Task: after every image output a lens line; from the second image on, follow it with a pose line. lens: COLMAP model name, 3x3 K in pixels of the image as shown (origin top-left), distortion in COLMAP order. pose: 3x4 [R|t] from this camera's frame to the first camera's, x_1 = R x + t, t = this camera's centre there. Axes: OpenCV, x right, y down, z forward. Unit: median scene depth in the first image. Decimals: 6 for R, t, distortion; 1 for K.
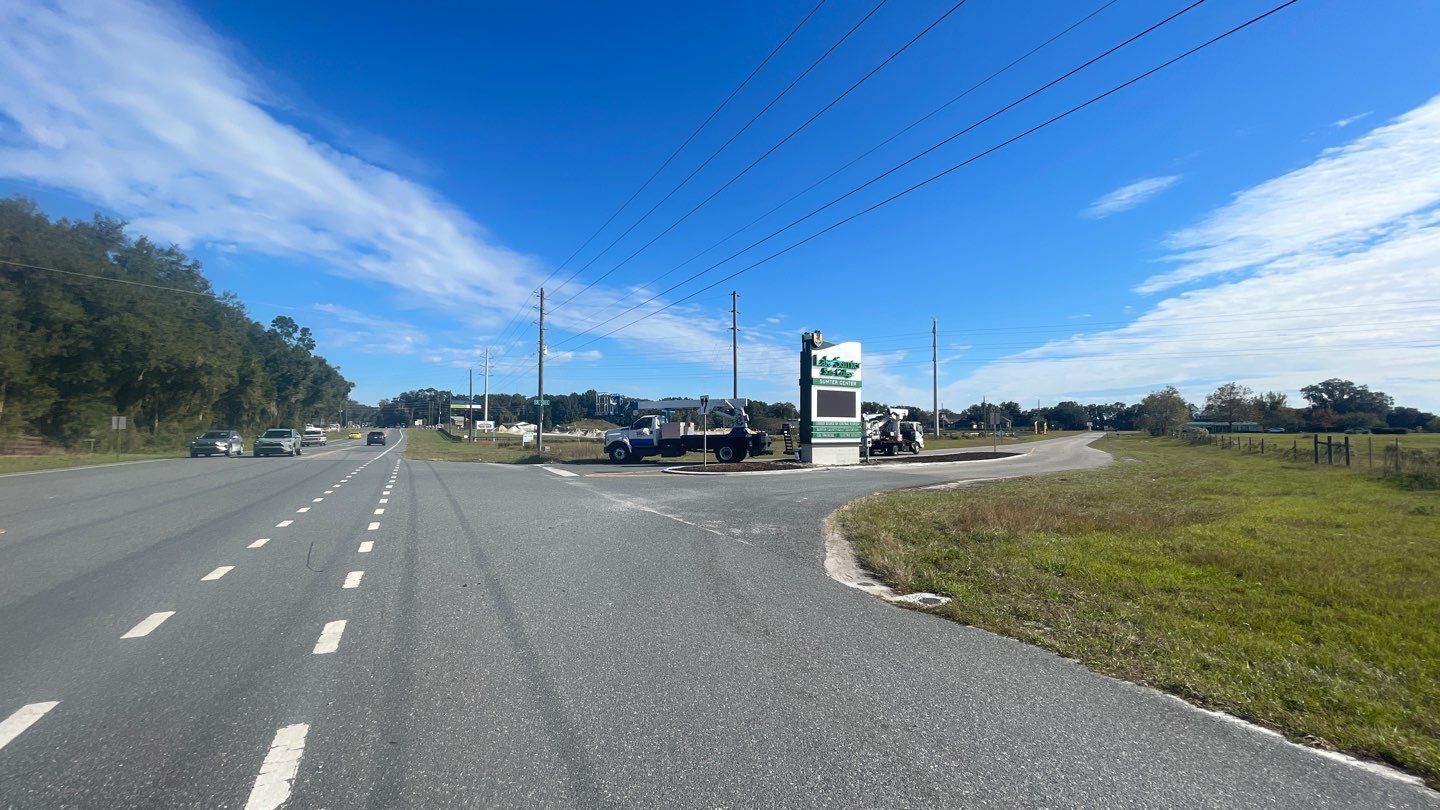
lens RADIAL K [[588.4, 0, 725.6], [0, 588.4, 422.9], [0, 0, 1]] dist [-0.018690, -0.000038]
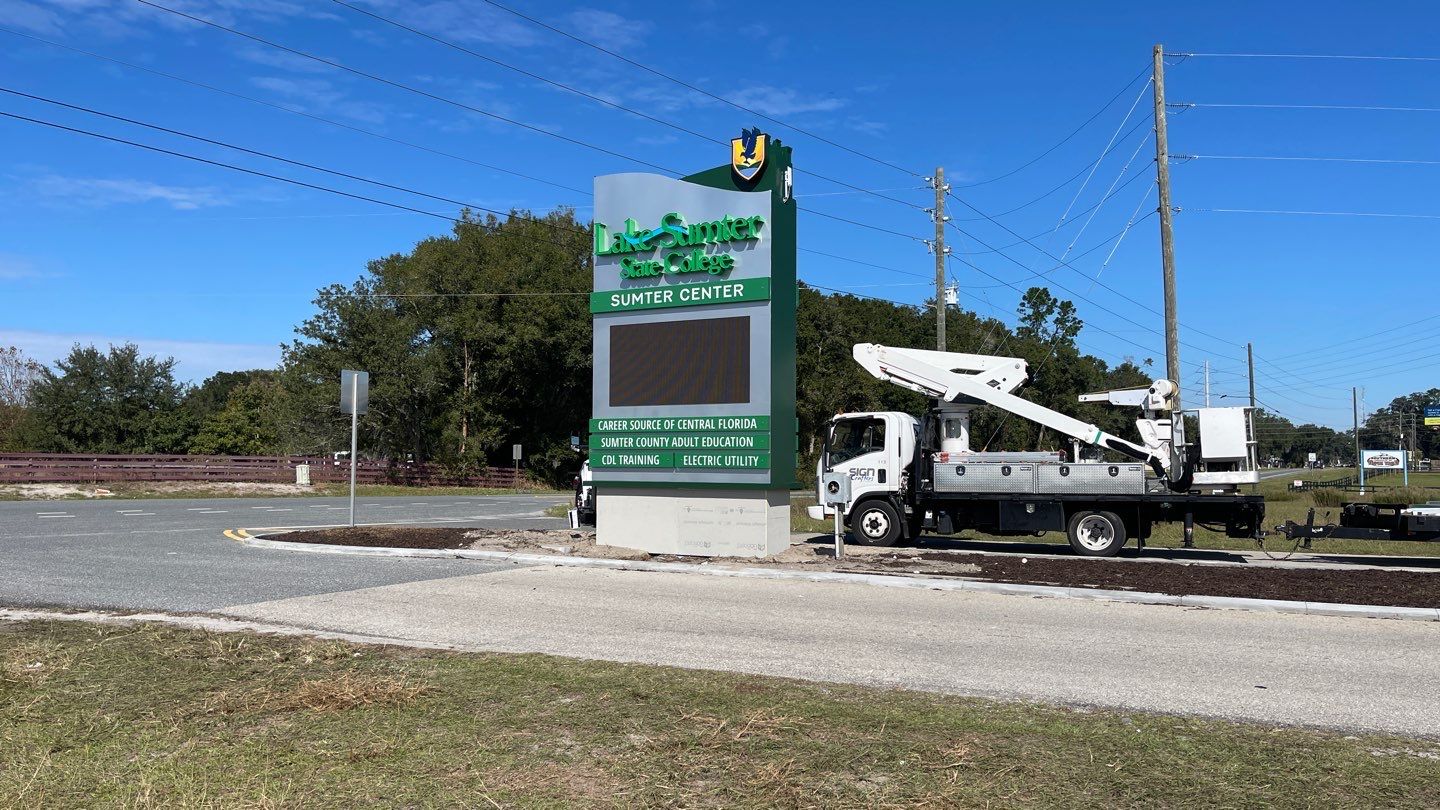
lens RADIAL K [[1111.3, 0, 719.2], [0, 1111.3, 426.1], [0, 0, 1]] dist [0.033895, -0.008367]
pose [[0.427023, -0.032162, -0.903669, 0.638213], [0.003899, 0.999423, -0.033728, 0.019654], [0.904233, 0.010879, 0.426902, 0.653021]]
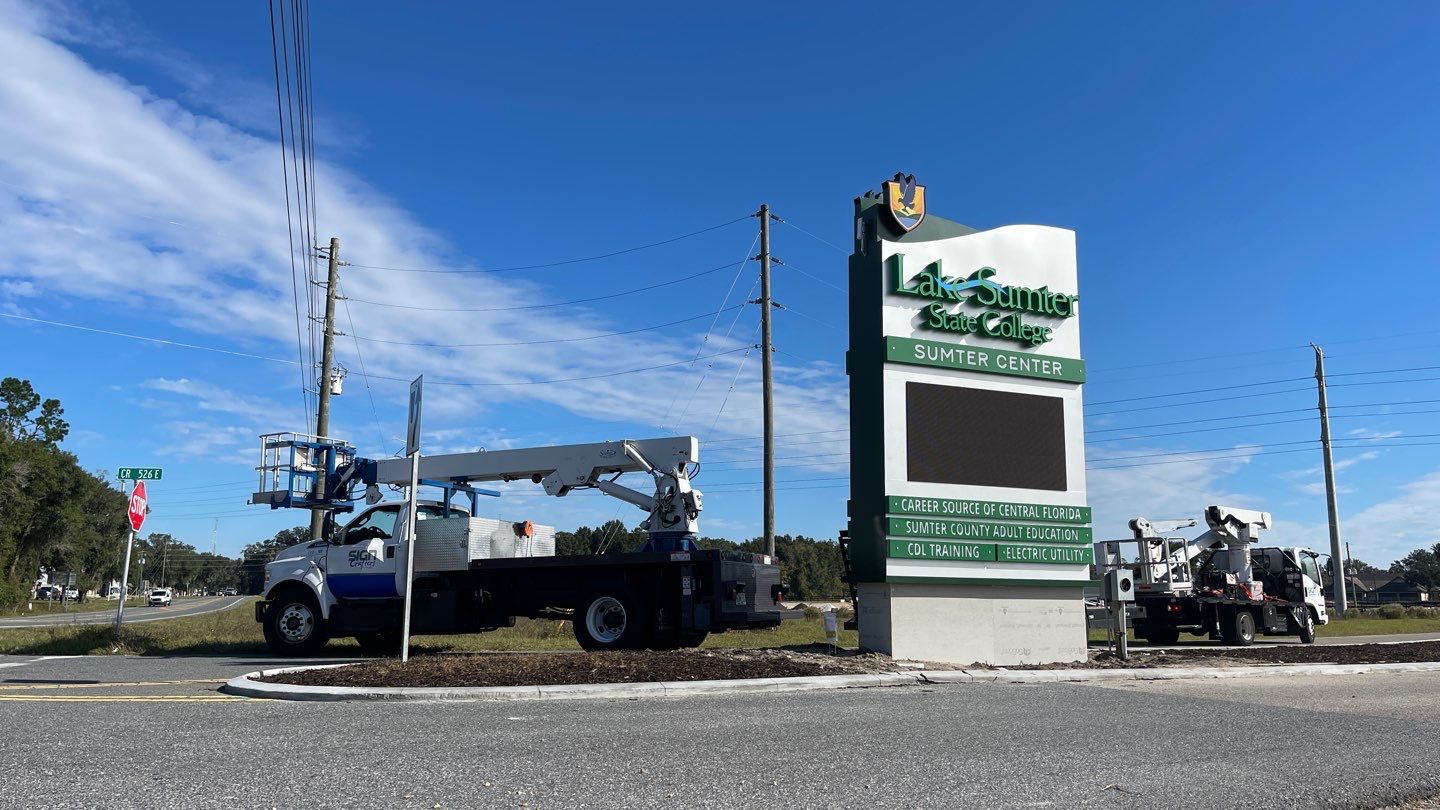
lens RADIAL K [[1079.5, 0, 722.8], [0, 1079.5, 434.7], [0, 0, 1]] dist [0.032579, -0.001770]
pose [[0.987908, -0.021633, -0.153523, 0.123724], [-0.000384, 0.989873, -0.141954, 0.032626], [0.155039, 0.140297, 0.977896, 0.417832]]
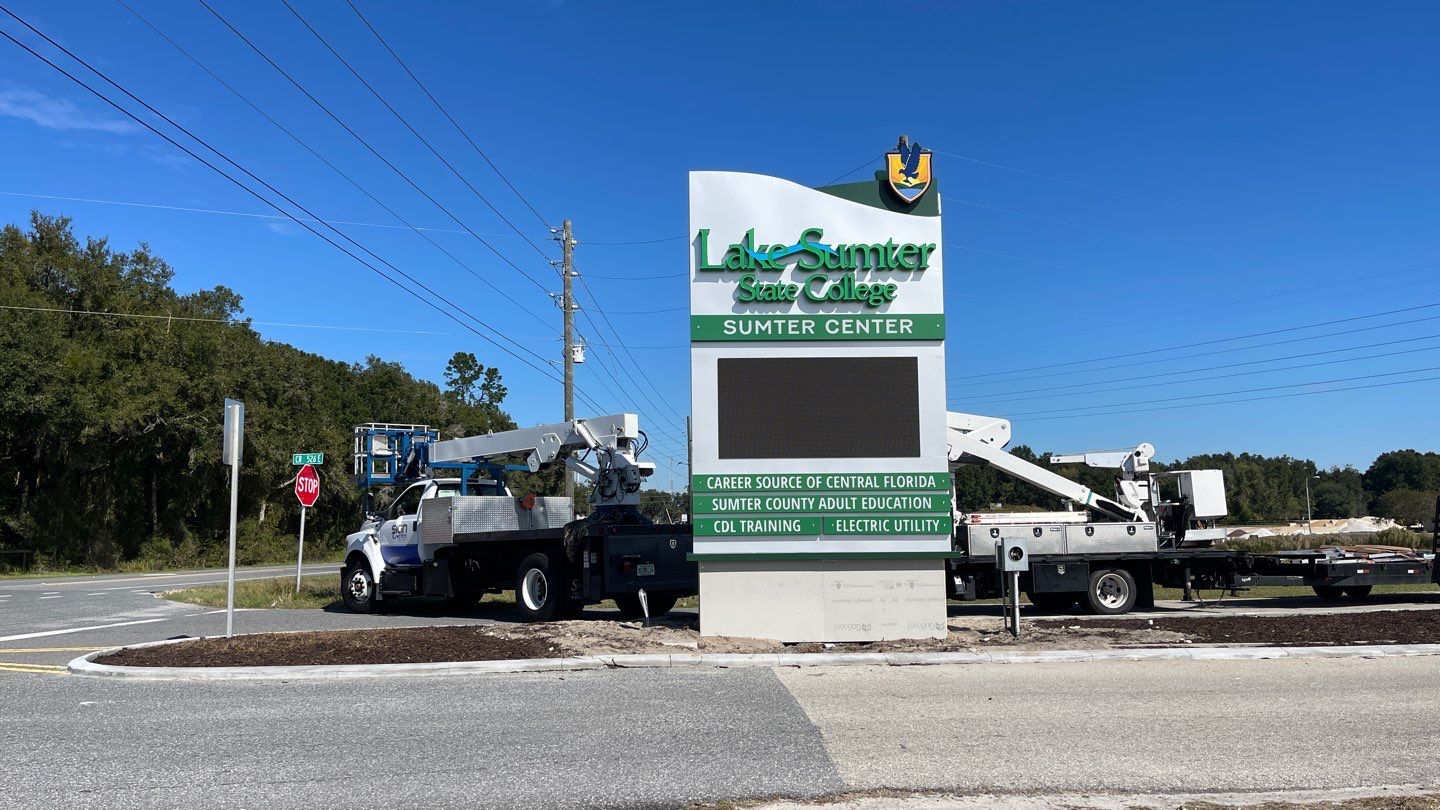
lens RADIAL K [[1111.3, 0, 719.2], [0, 1111.3, 426.1], [0, 0, 1]] dist [0.033895, -0.008367]
pose [[0.851326, -0.061824, -0.520981, 0.352458], [0.020097, 0.996146, -0.085372, 0.015539], [0.524252, 0.062209, 0.849288, 0.472477]]
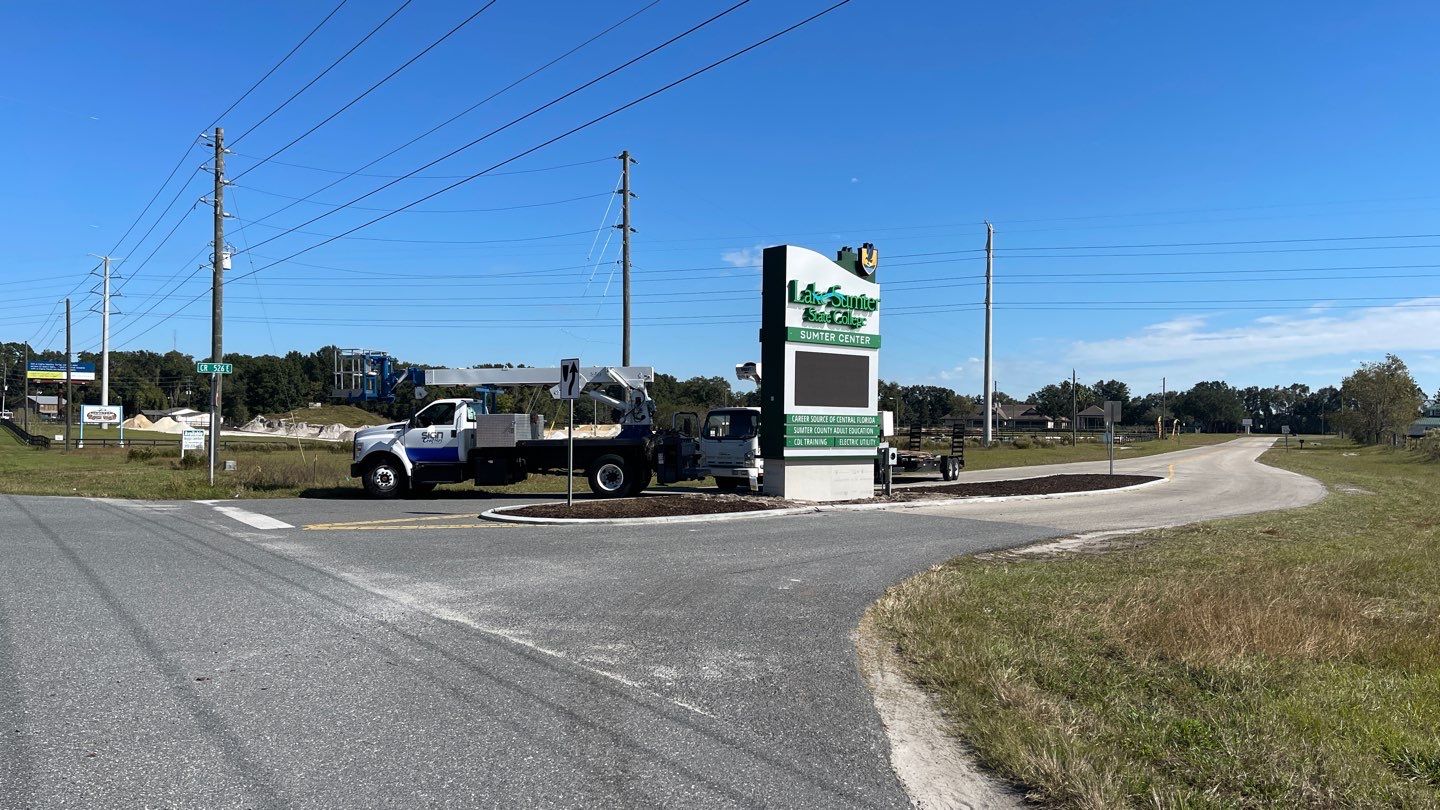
lens RADIAL K [[1101.8, 0, 738.8], [0, 1101.8, 421.5], [0, 0, 1]] dist [0.023761, -0.004806]
pose [[0.991660, 0.008326, 0.128610, -0.010232], [-0.009136, 0.999942, 0.005705, -0.000930], [-0.128555, -0.006832, 0.991679, 0.063518]]
